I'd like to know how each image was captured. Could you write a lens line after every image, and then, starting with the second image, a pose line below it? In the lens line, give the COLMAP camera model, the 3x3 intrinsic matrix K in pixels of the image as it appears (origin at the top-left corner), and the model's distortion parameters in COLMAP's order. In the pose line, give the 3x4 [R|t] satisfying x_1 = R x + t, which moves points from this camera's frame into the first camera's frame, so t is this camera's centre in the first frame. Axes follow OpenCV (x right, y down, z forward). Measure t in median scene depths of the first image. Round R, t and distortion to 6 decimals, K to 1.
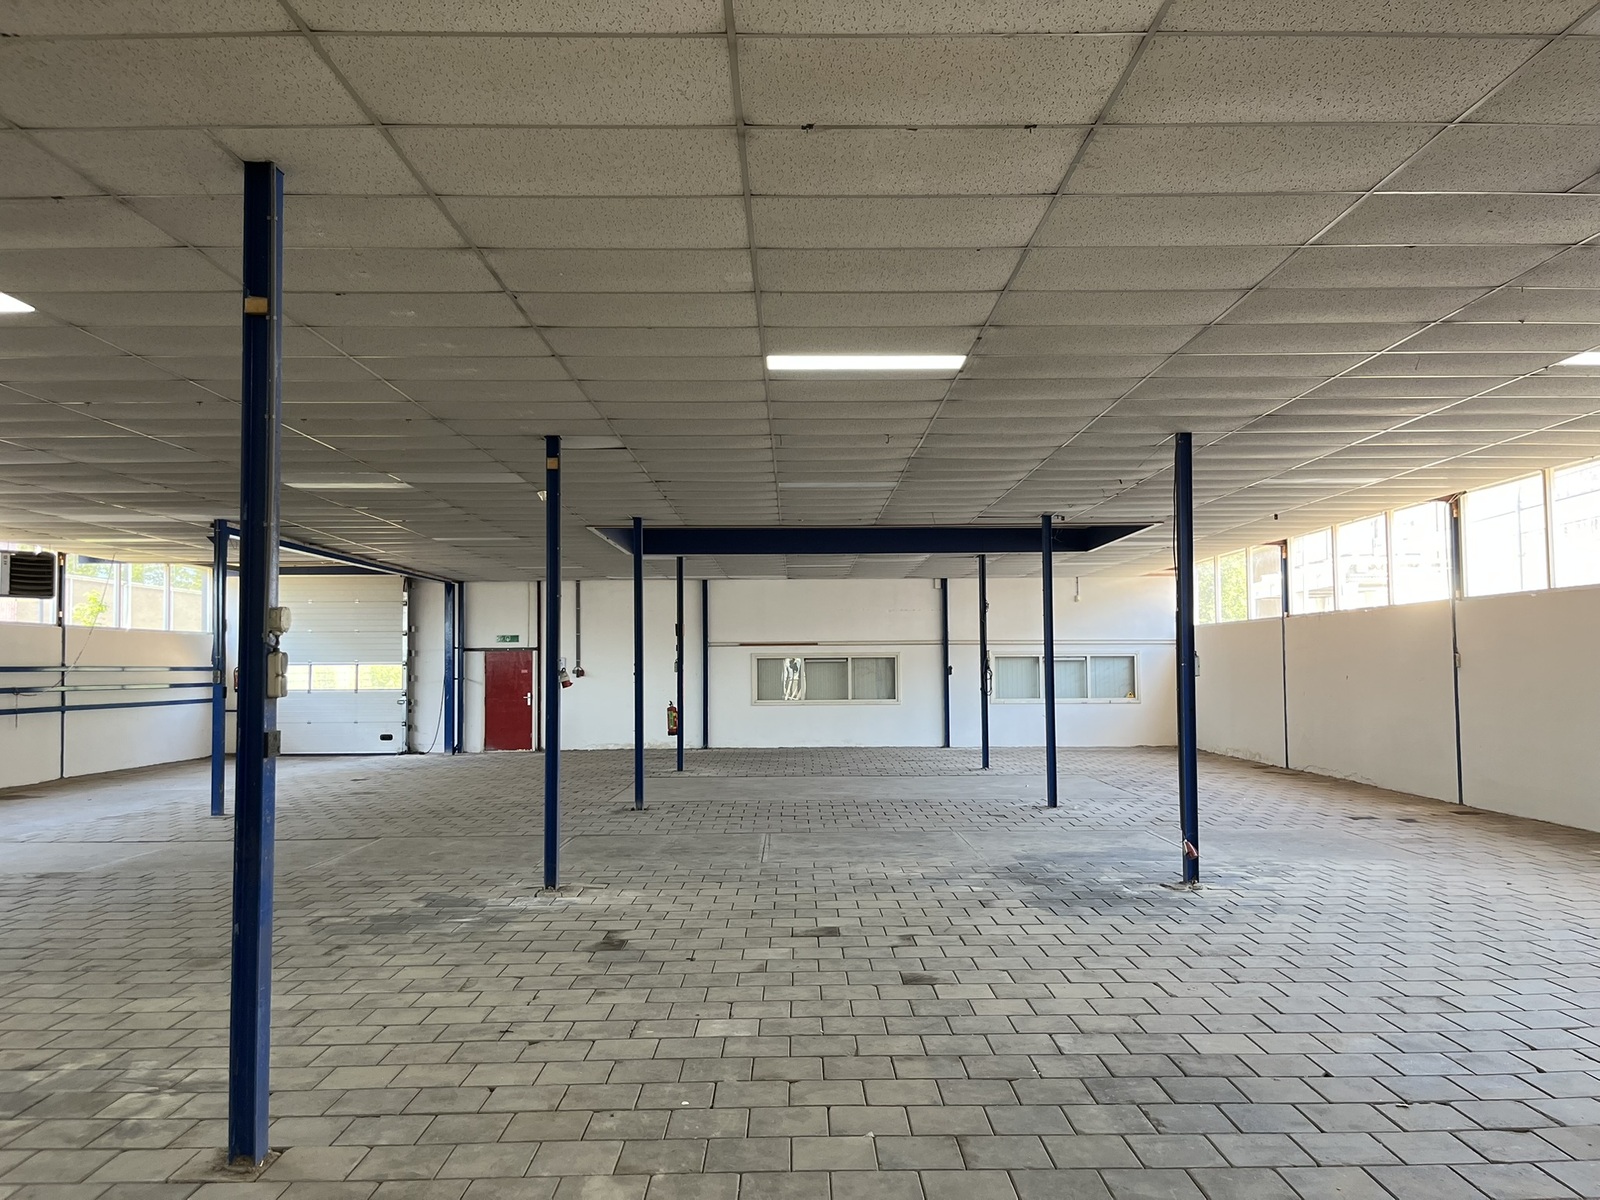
lens RADIAL K [[1203.9, 0, 811.8], [0, 1203.9, 610.9], [0, 0, 1]] dist [0.069524, -0.099404]
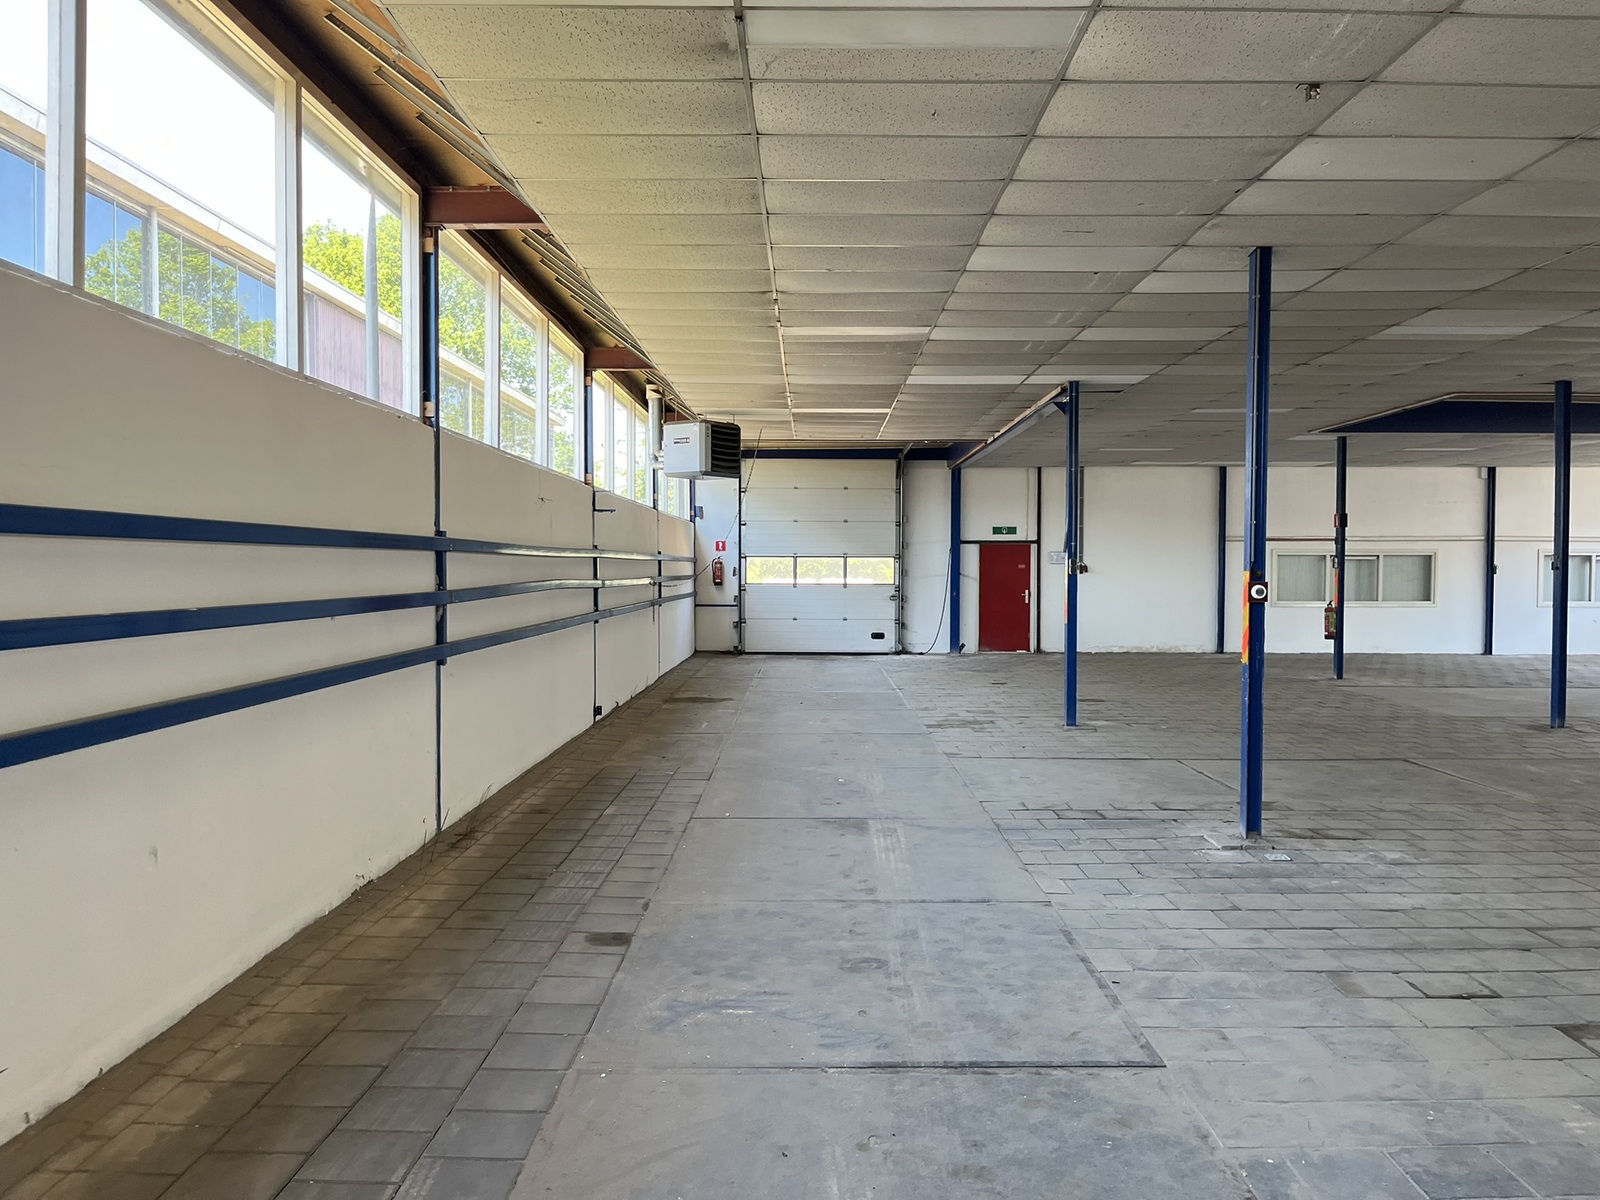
lens RADIAL K [[1203.9, 0, 811.8], [0, 1203.9, 610.9], [0, 0, 1]] dist [0.069524, -0.099404]
pose [[0.999926, 0.011204, -0.004794, -0.900371], [-0.010768, 0.996502, 0.082869, 0.021928], [0.005705, -0.082811, 0.996549, 0.193794]]
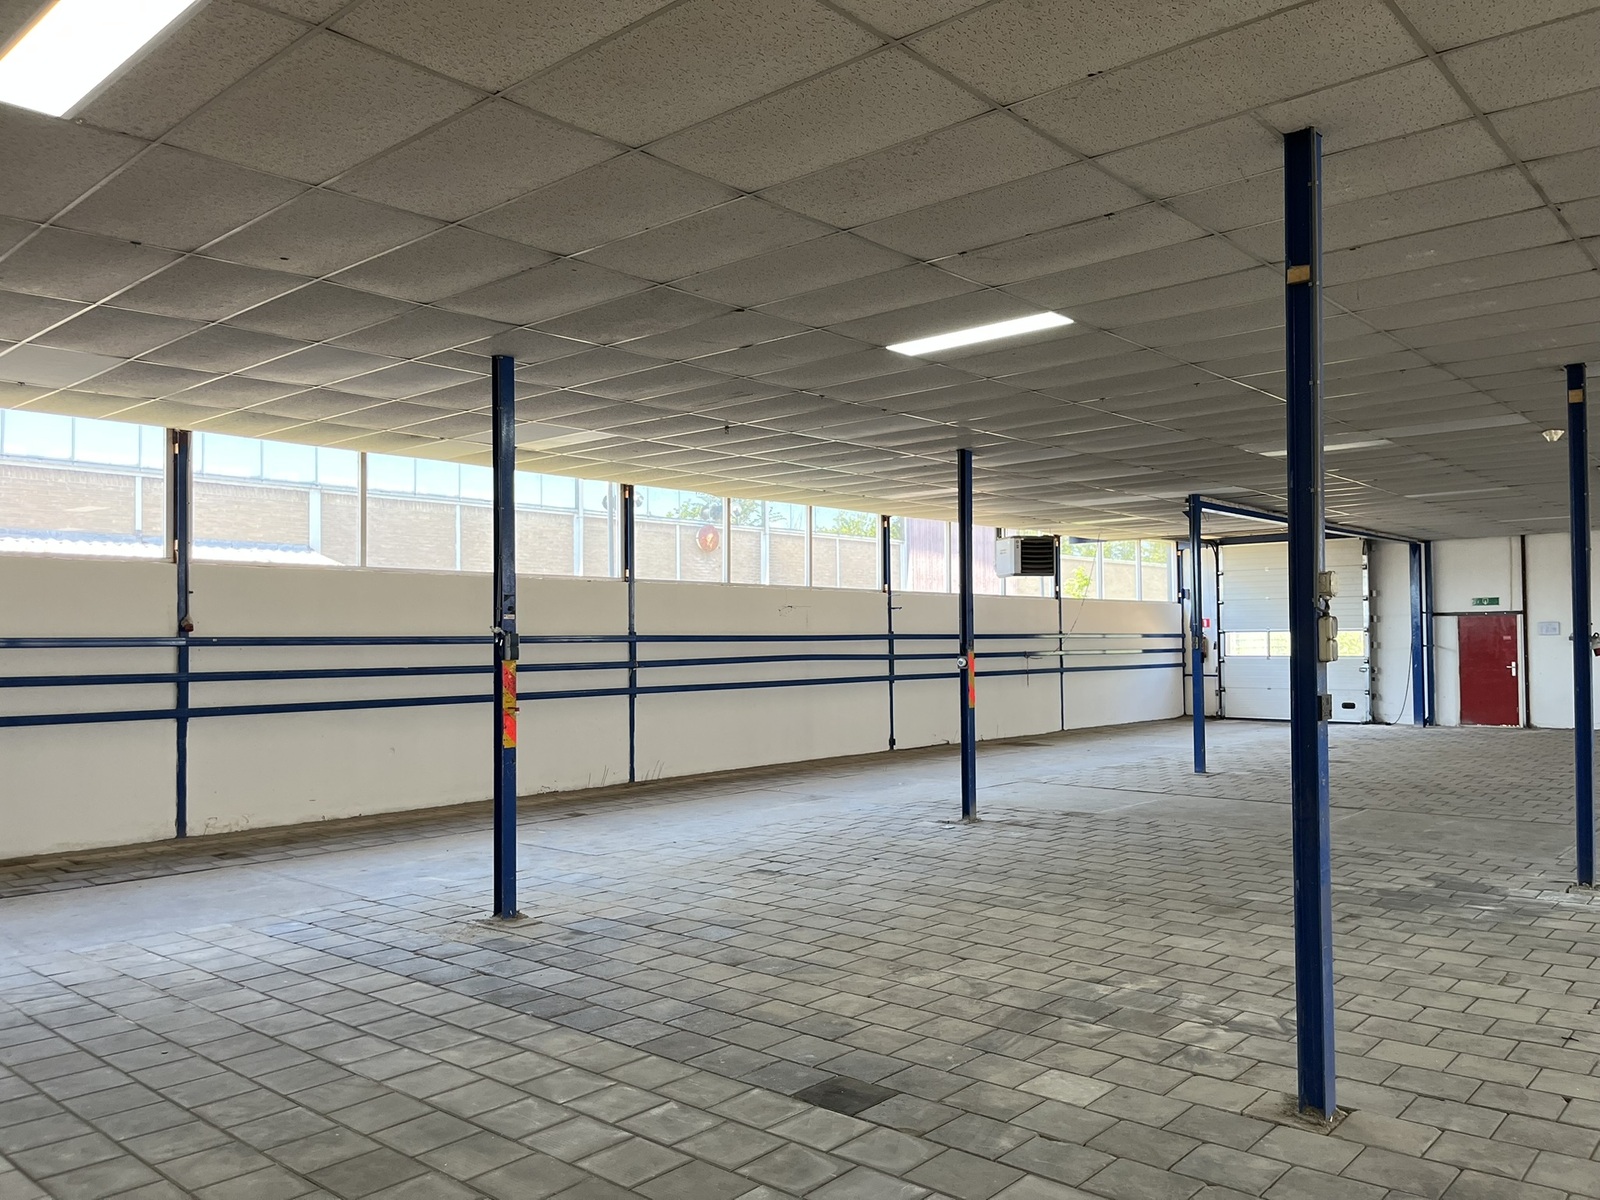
lens RADIAL K [[1203.9, 0, 811.8], [0, 1203.9, 610.9], [0, 0, 1]] dist [0.069524, -0.099404]
pose [[0.747595, -0.017216, -0.663931, -0.056559], [0.034990, 0.999297, 0.013487, 0.000575], [0.663232, -0.033314, 0.747672, -0.020898]]
